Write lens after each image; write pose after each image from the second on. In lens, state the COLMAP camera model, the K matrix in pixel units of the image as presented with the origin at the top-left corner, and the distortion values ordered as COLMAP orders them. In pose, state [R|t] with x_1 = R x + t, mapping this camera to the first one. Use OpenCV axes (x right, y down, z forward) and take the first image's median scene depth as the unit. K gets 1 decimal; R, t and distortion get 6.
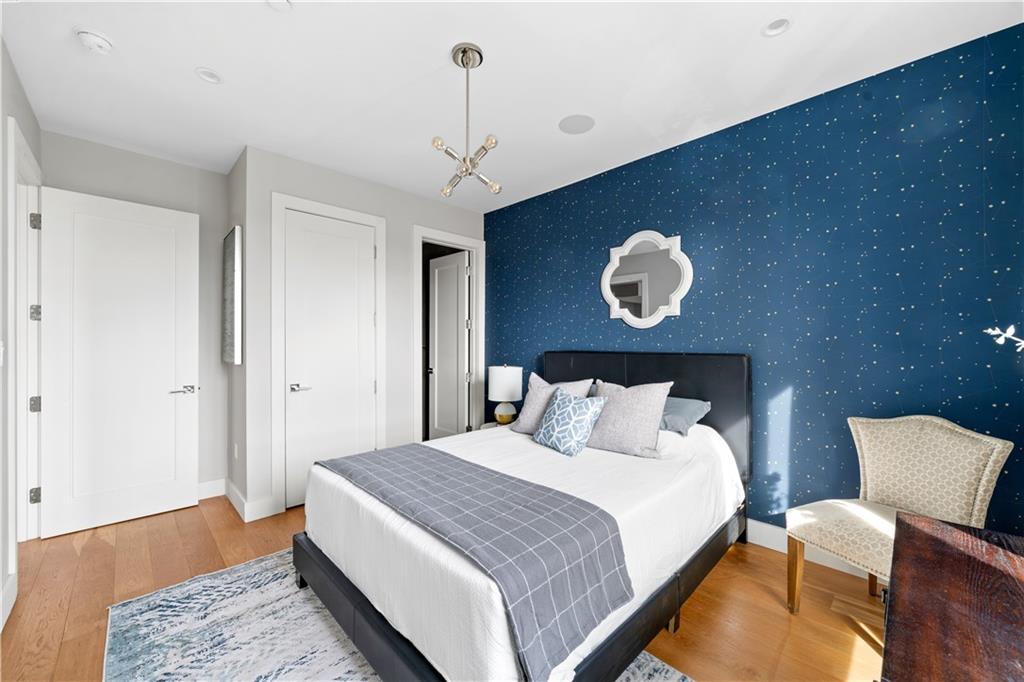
lens RADIAL K [[404.8, 0, 511.5], [0, 404.8, 342.0], [0, 0, 1]] dist [0.001824, -0.000367]
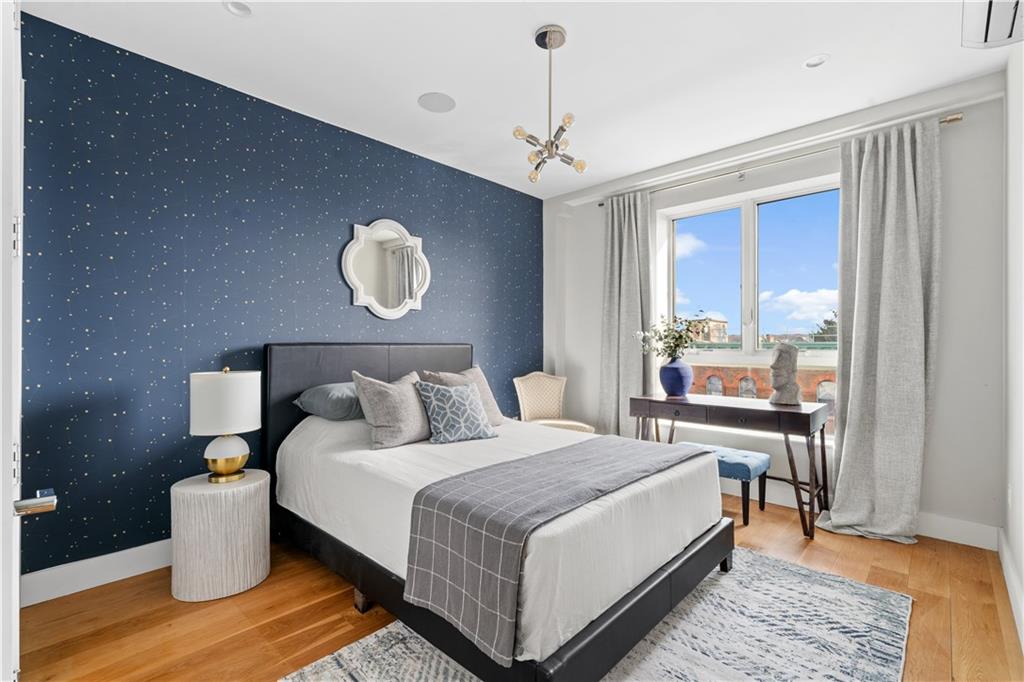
lens RADIAL K [[462.7, 0, 511.4], [0, 462.7, 346.5], [0, 0, 1]] dist [0.001304, 0.000360]
pose [[-0.027701, -0.000473, 0.999616, -0.831064], [-0.004940, 0.999988, 0.000337, 0.031384], [-0.999604, -0.004928, -0.027703, 0.766893]]
